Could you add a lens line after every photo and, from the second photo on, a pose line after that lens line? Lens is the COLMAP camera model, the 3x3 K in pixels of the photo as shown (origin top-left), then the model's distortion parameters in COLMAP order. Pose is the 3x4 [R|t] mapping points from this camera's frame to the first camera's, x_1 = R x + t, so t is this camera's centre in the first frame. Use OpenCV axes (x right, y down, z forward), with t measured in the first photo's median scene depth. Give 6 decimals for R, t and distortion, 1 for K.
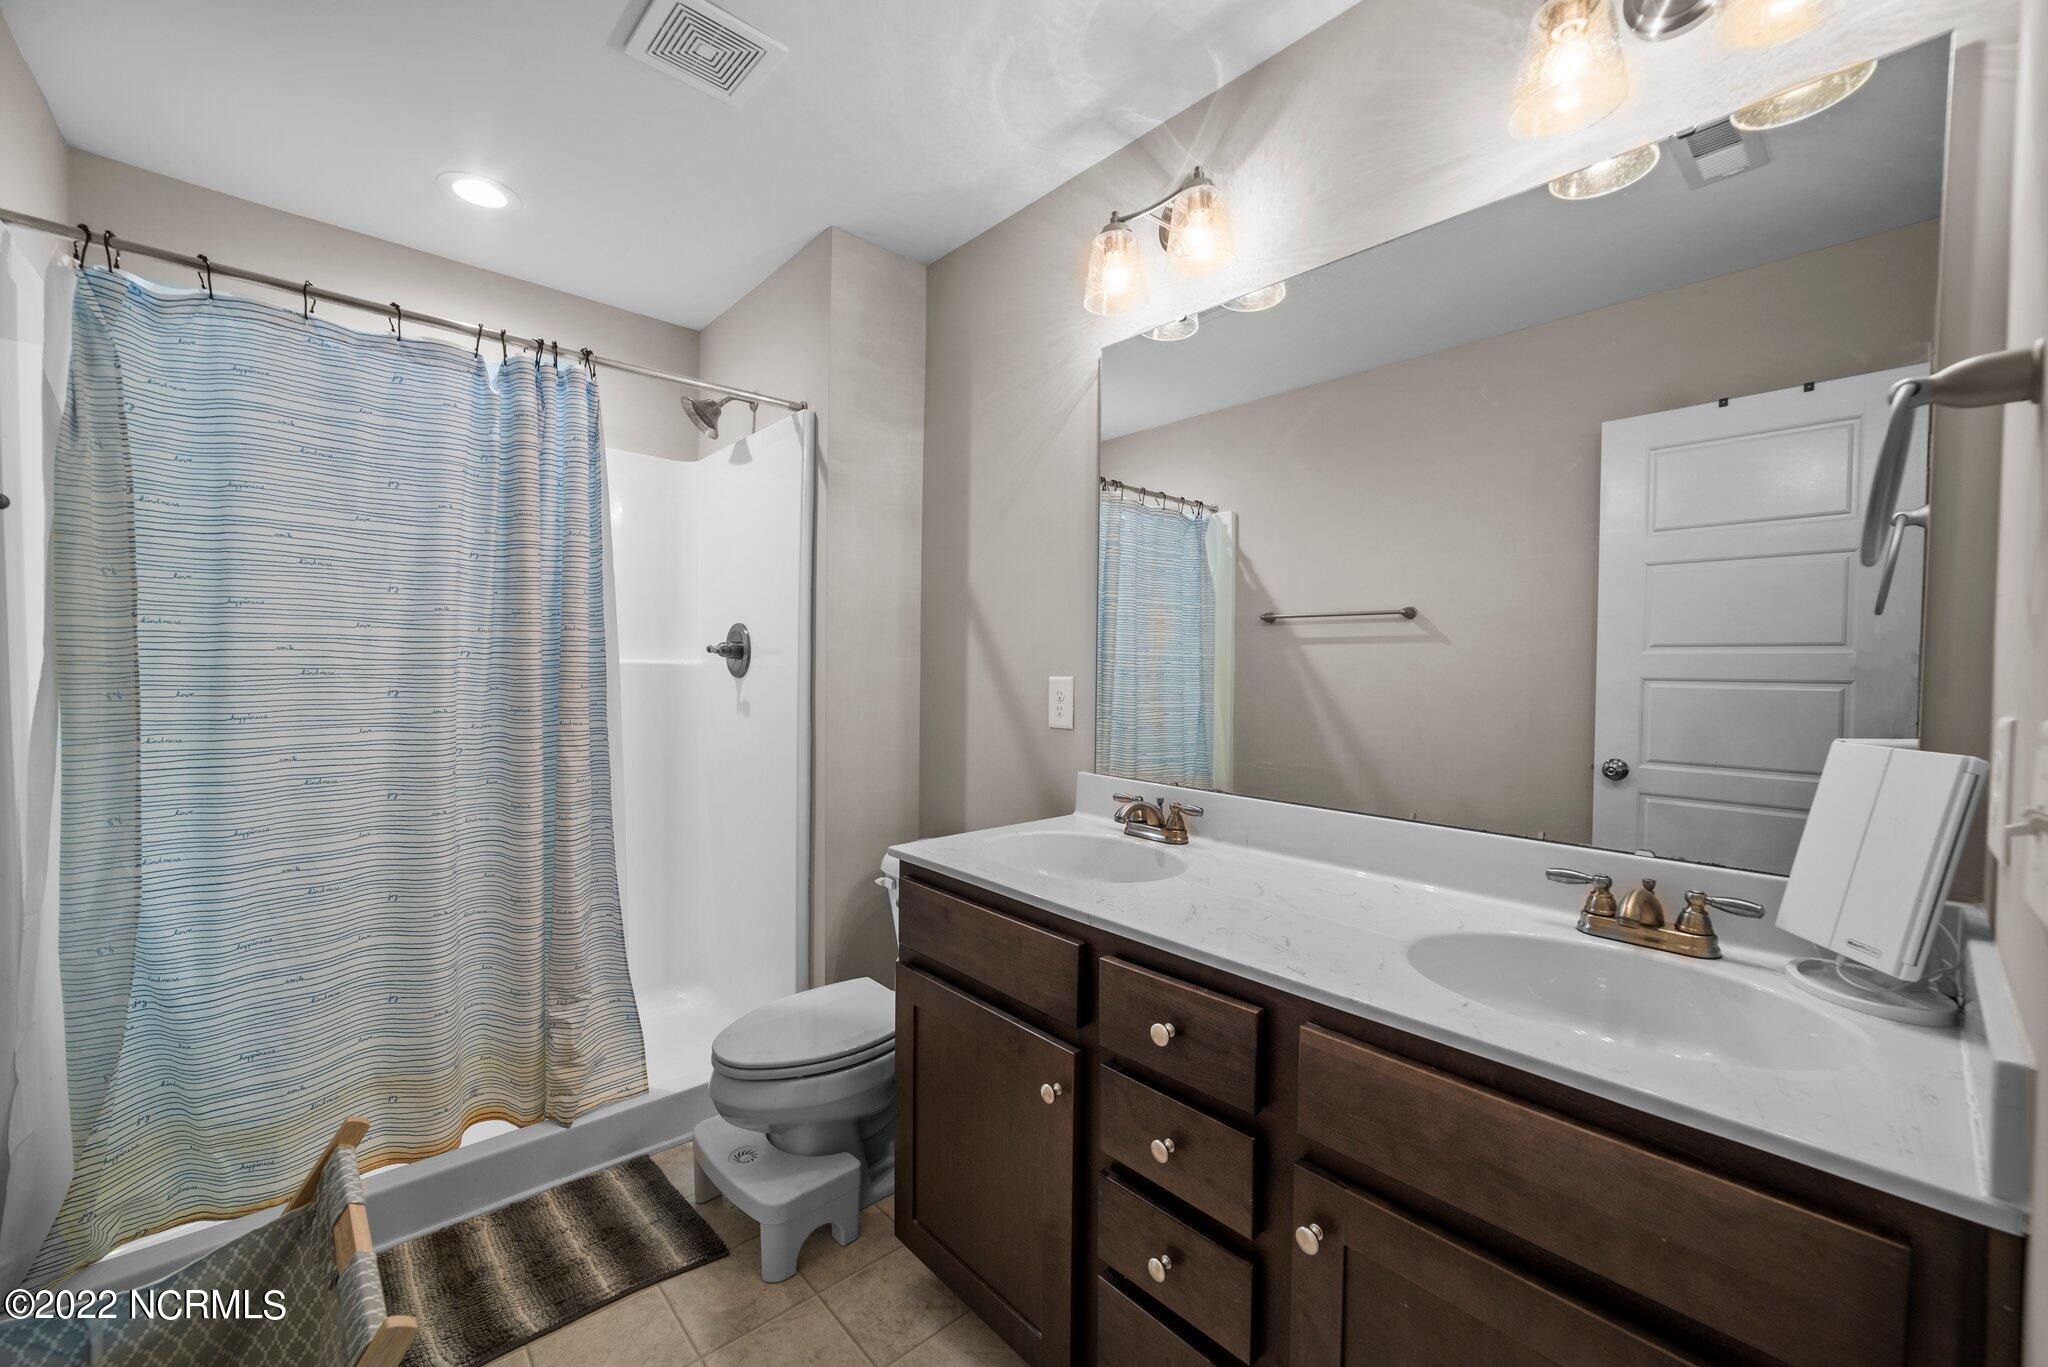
lens RADIAL K [[803.2, 0, 1024.0], [0, 803.2, 683.5], [0, 0, 1]] dist [-0.011721, 0.000152]
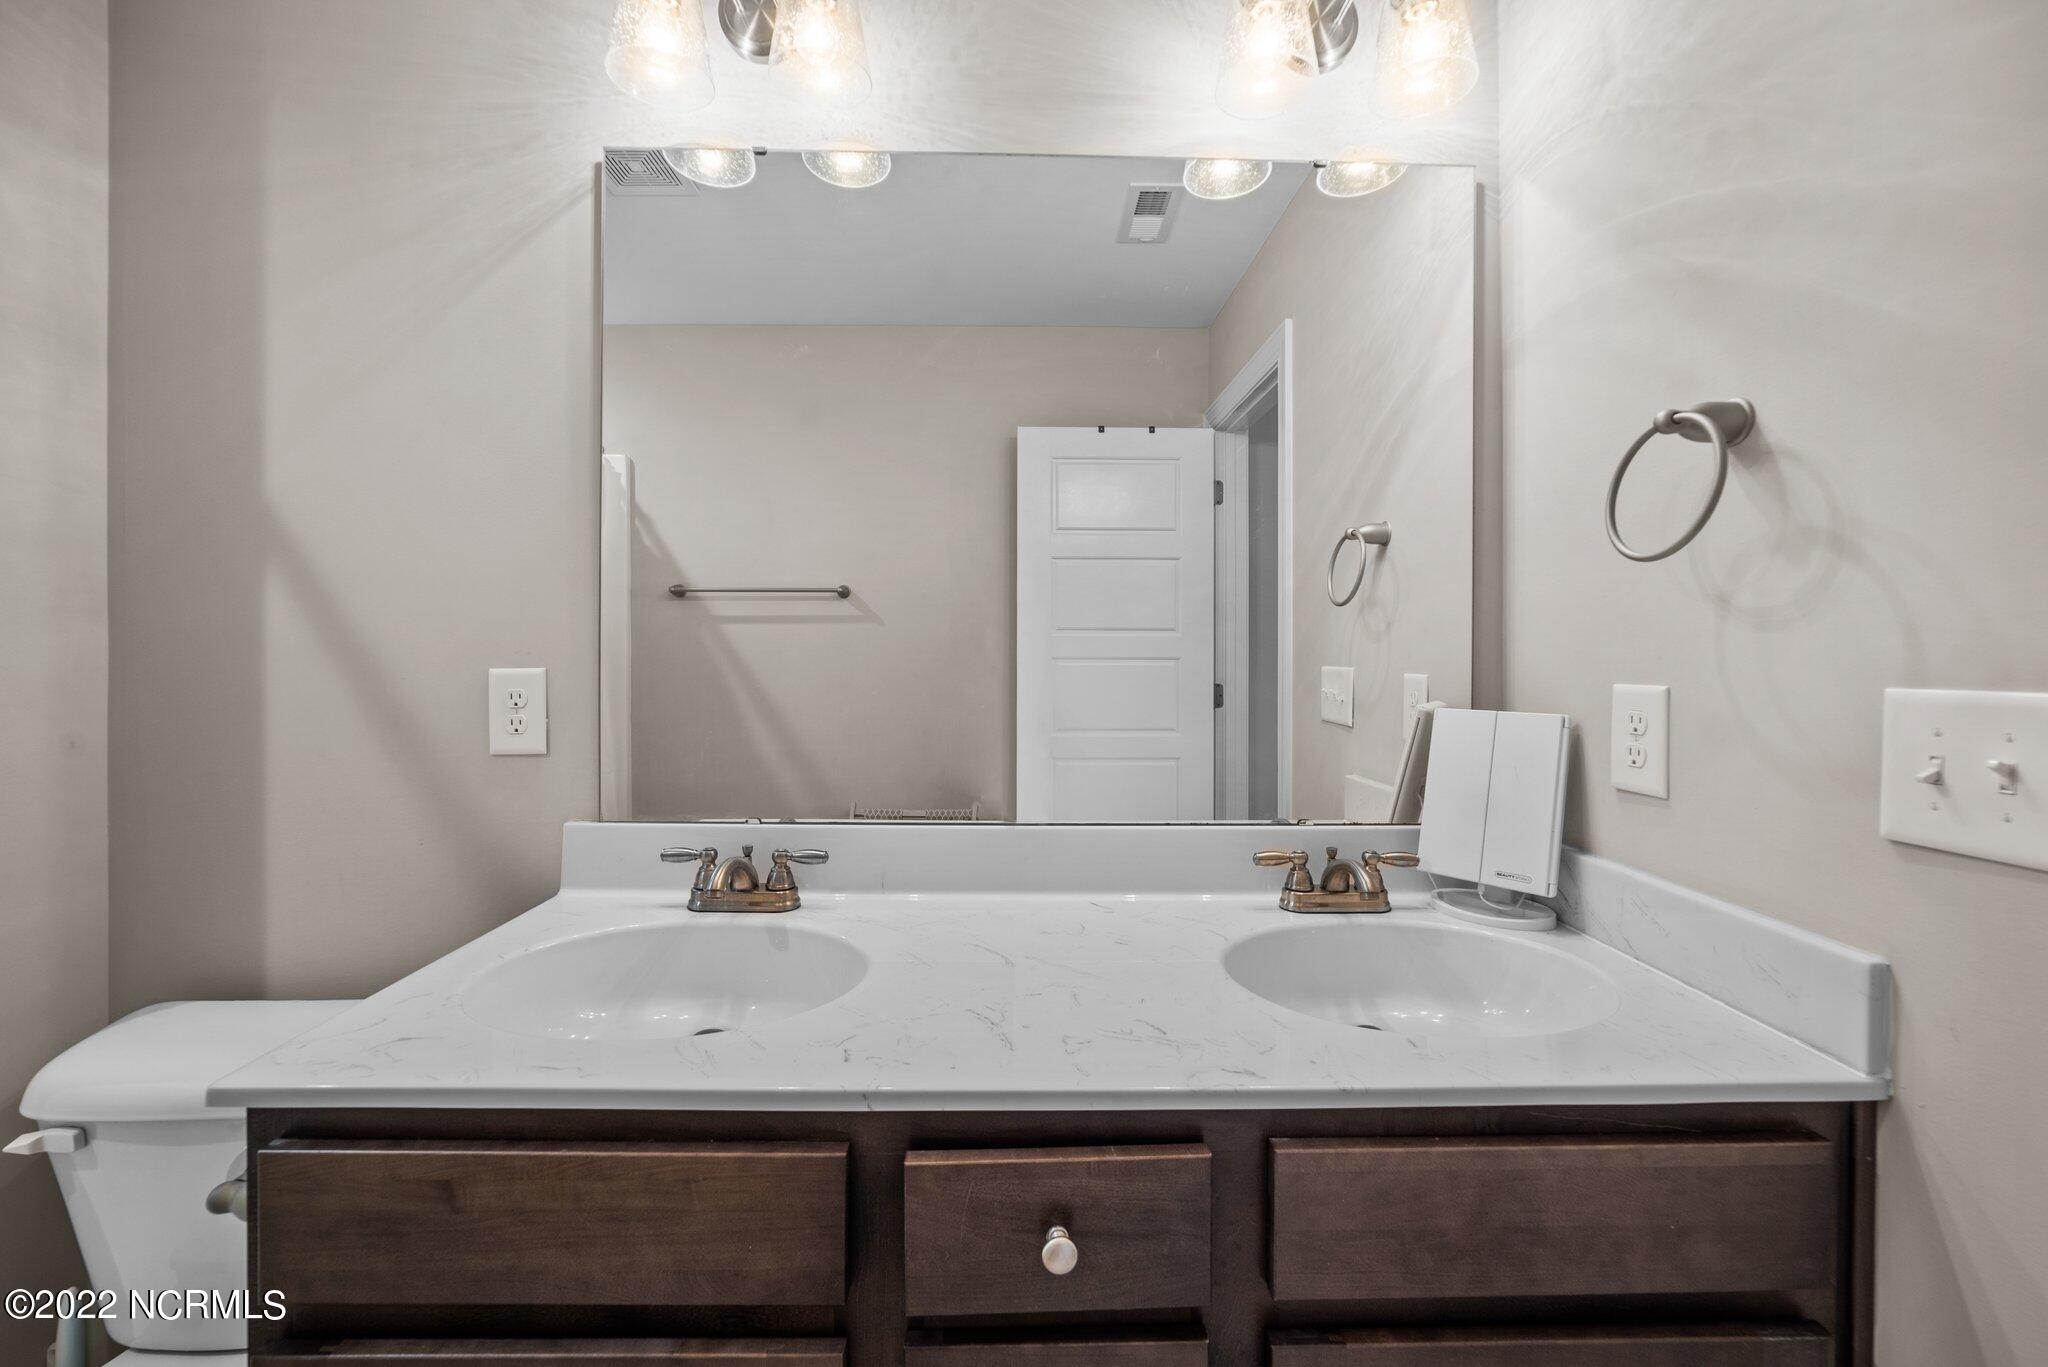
lens RADIAL K [[815.6, 0, 1018.4], [0, 815.6, 655.6], [0, 0, 1]] dist [-0.019418, 0.006886]
pose [[0.659277, -0.011669, 0.751809, -0.196413], [0.021600, 0.999761, -0.003425, -0.009334], [-0.751589, 0.018497, 0.659372, 0.391823]]
